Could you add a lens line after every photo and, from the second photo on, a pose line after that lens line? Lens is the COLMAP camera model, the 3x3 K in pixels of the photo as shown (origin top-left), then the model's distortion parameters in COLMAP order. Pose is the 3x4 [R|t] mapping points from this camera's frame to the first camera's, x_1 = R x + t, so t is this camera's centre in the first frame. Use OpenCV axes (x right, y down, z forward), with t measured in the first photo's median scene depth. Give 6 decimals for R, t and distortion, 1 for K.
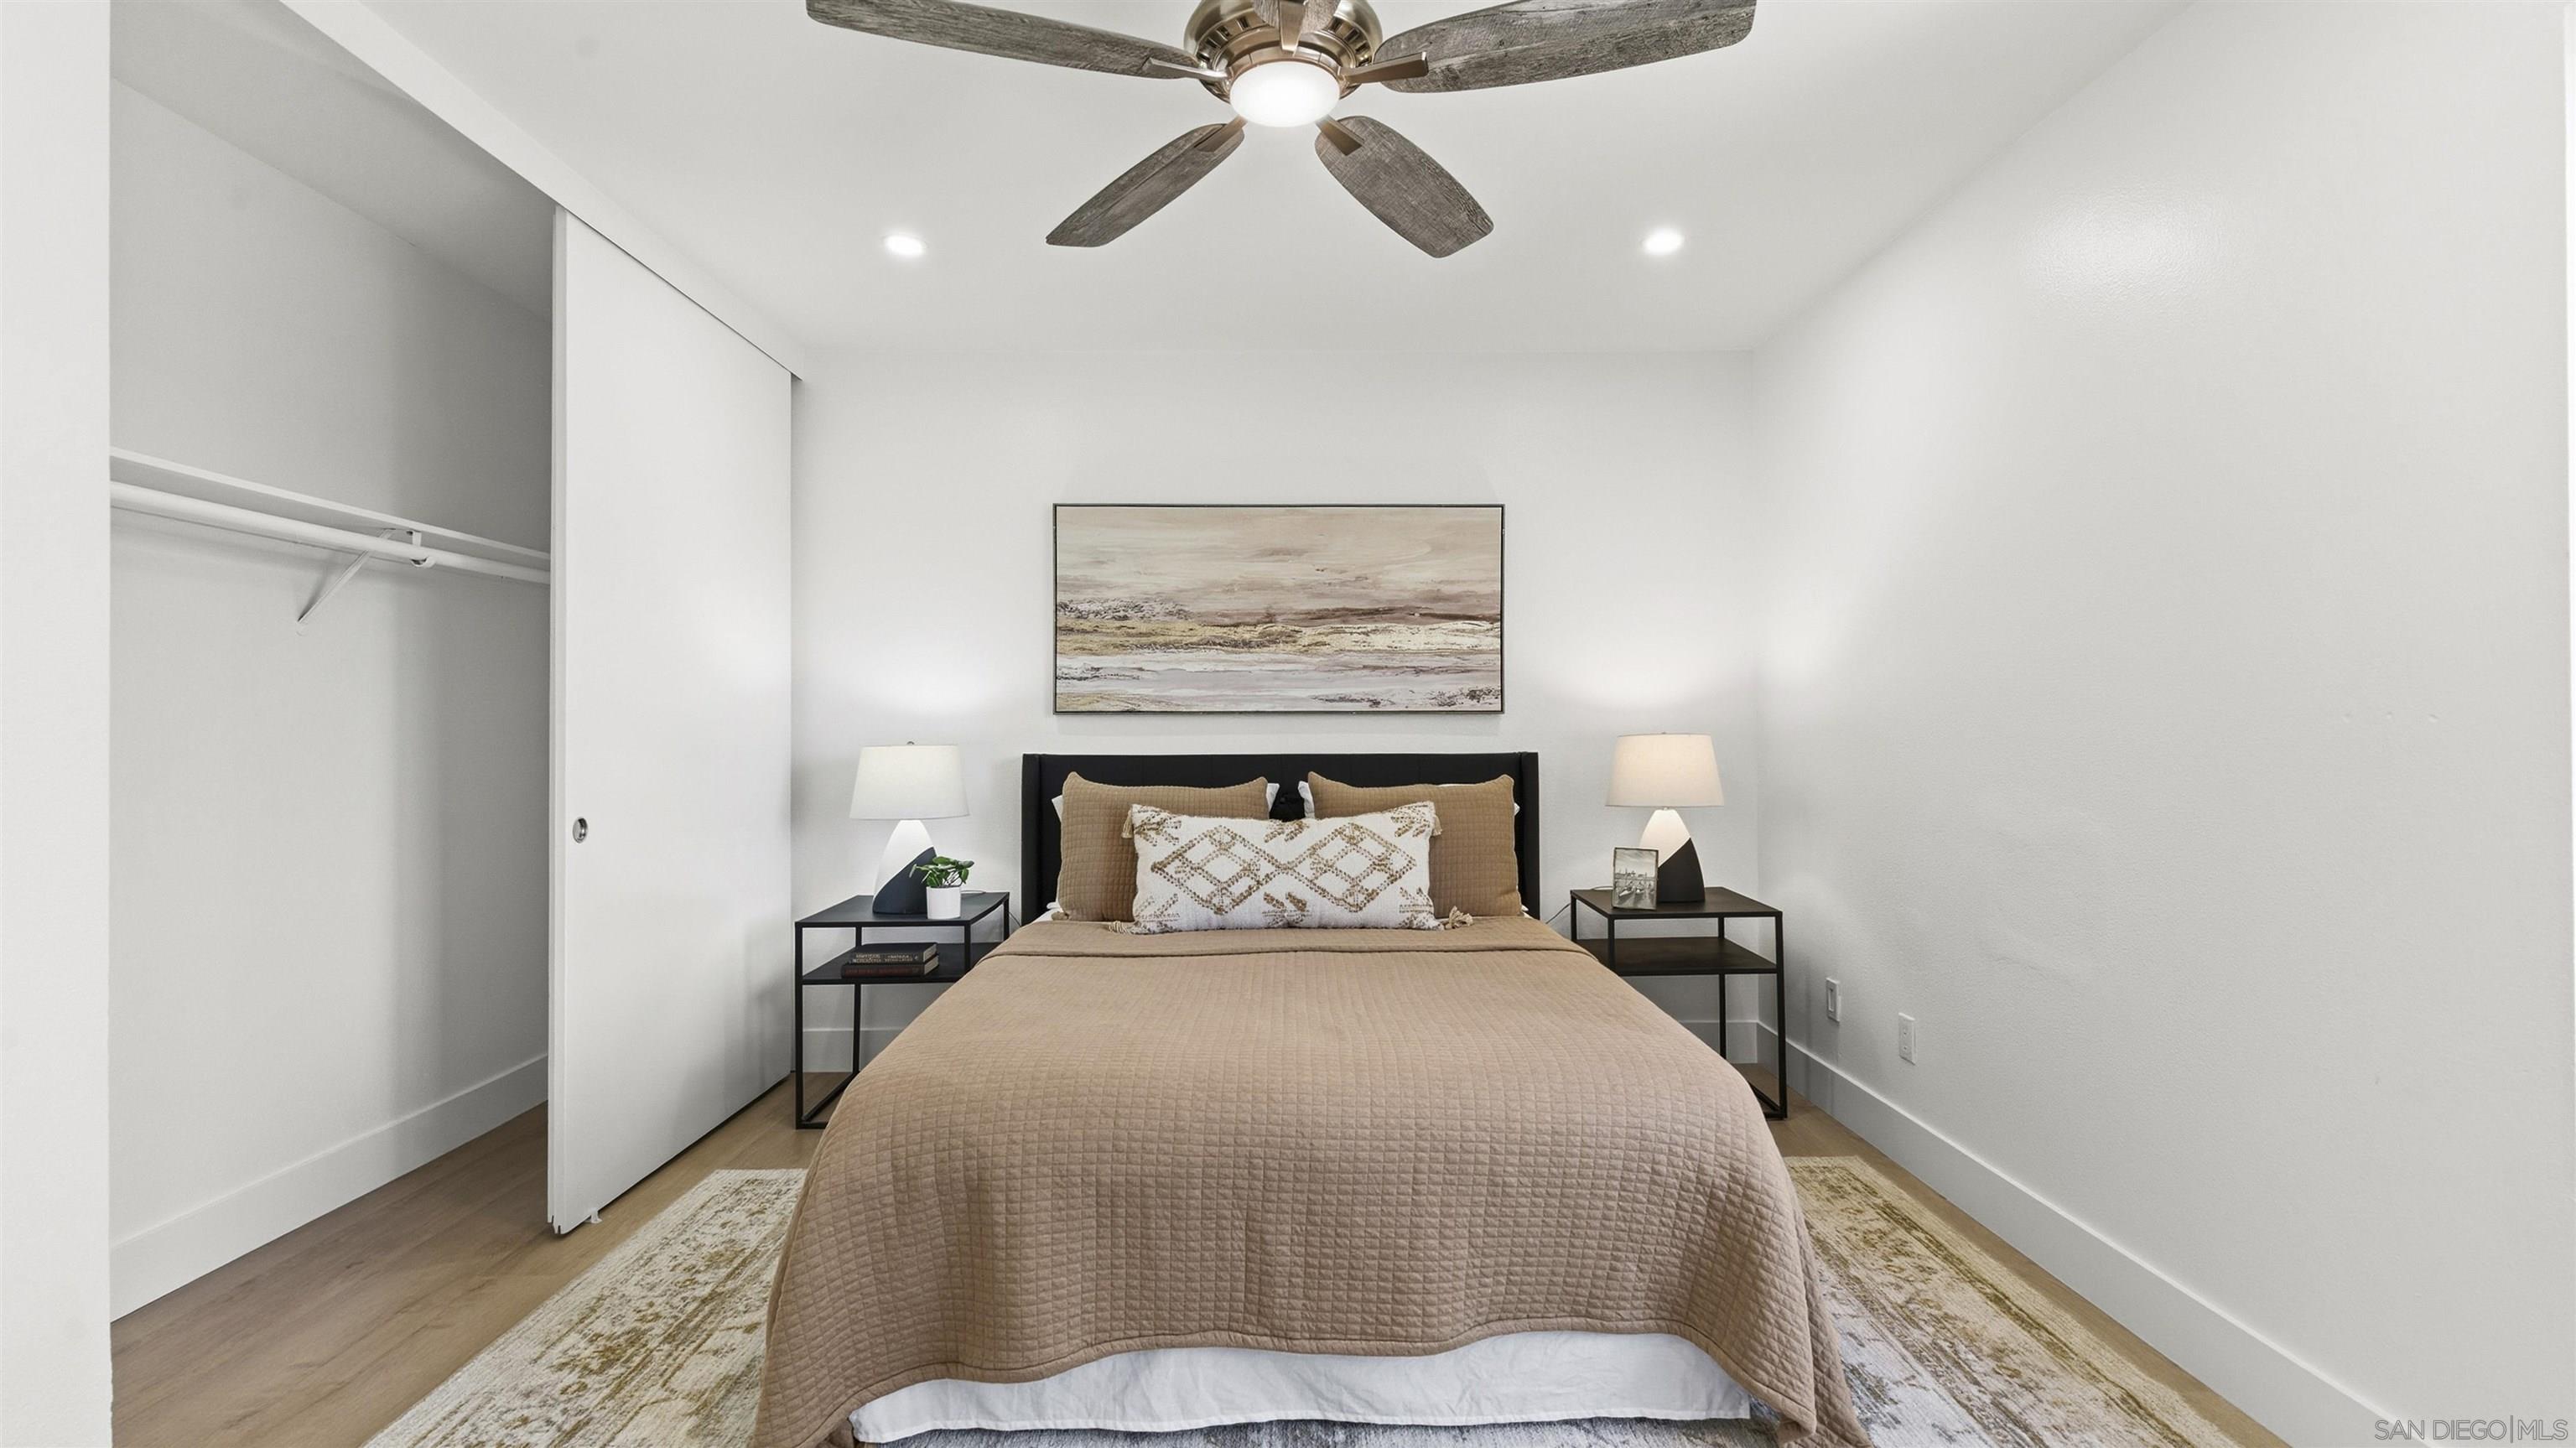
lens RADIAL K [[1172.8, 0, 1284.3], [0, 1172.8, 728.0], [0, 0, 1]] dist [0.000509, -0.000147]
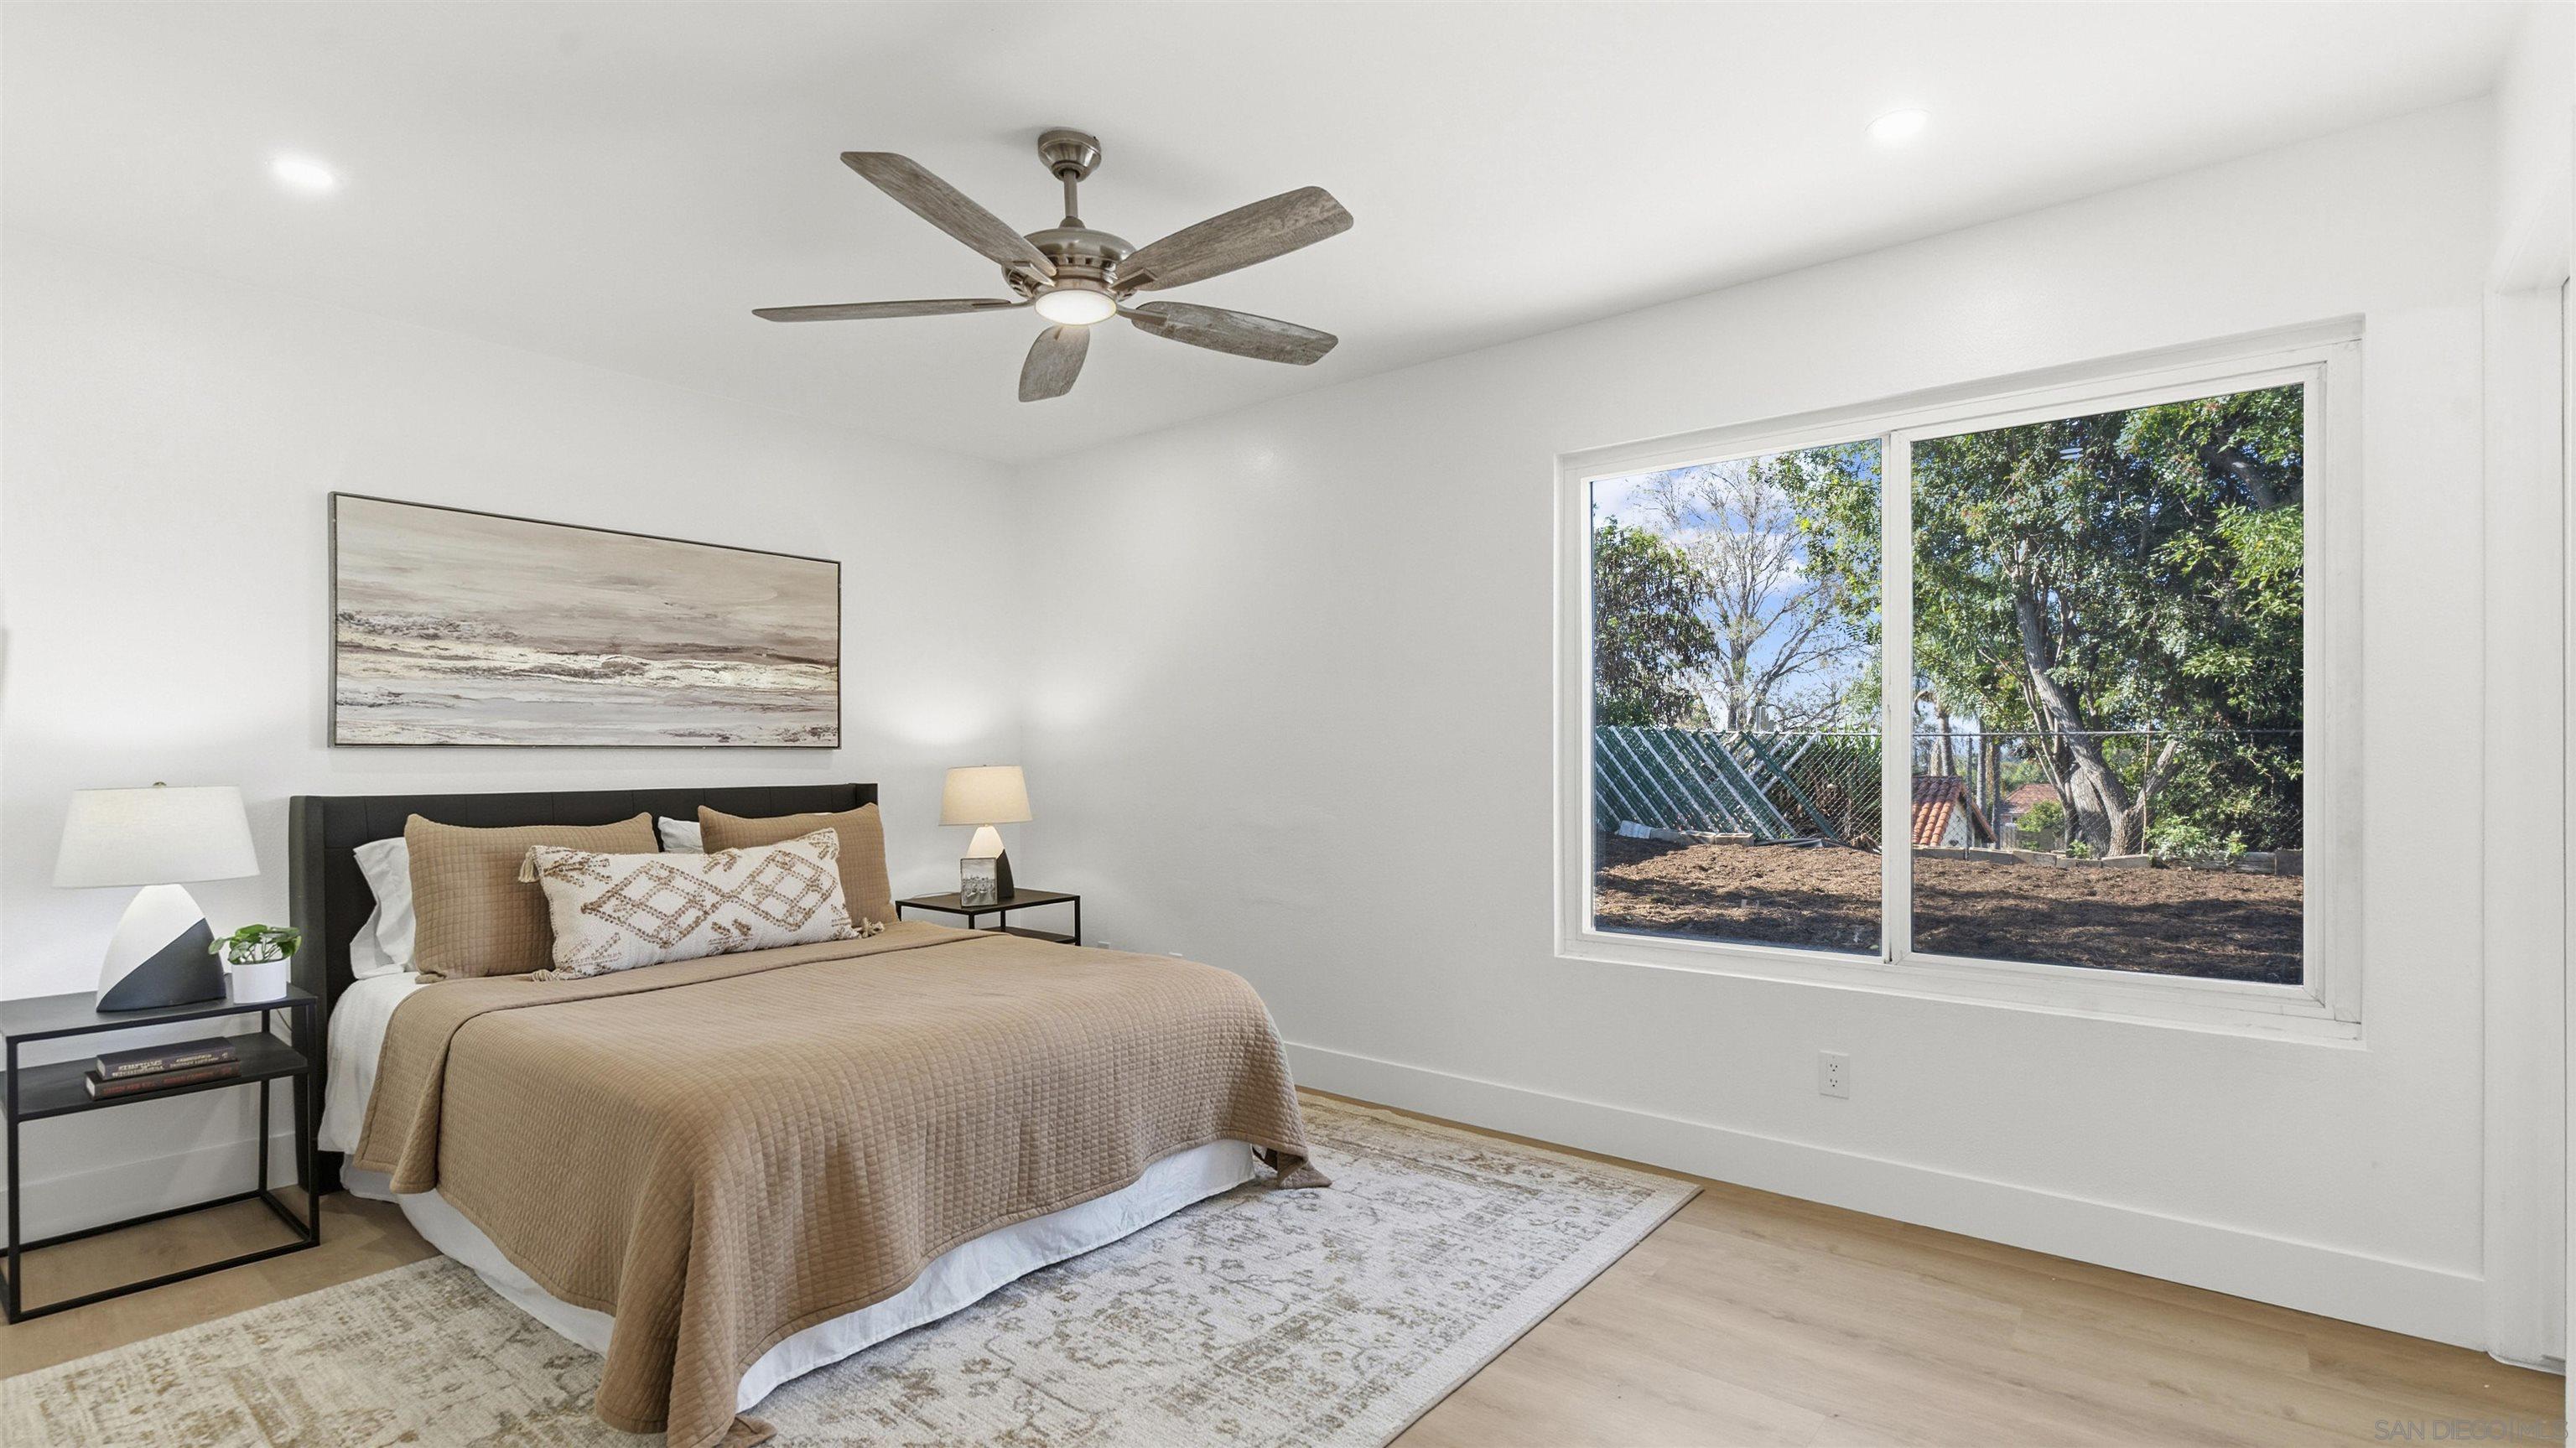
lens RADIAL K [[1182.0, 0, 1288.3], [0, 1182.0, 789.8], [0, 0, 1]] dist [-0.017632, -0.000537]
pose [[0.634326, -0.021211, 0.772775, -0.459123], [0.004728, 0.999711, 0.023559, 0.002176], [-0.773052, -0.011291, 0.634243, -0.045401]]
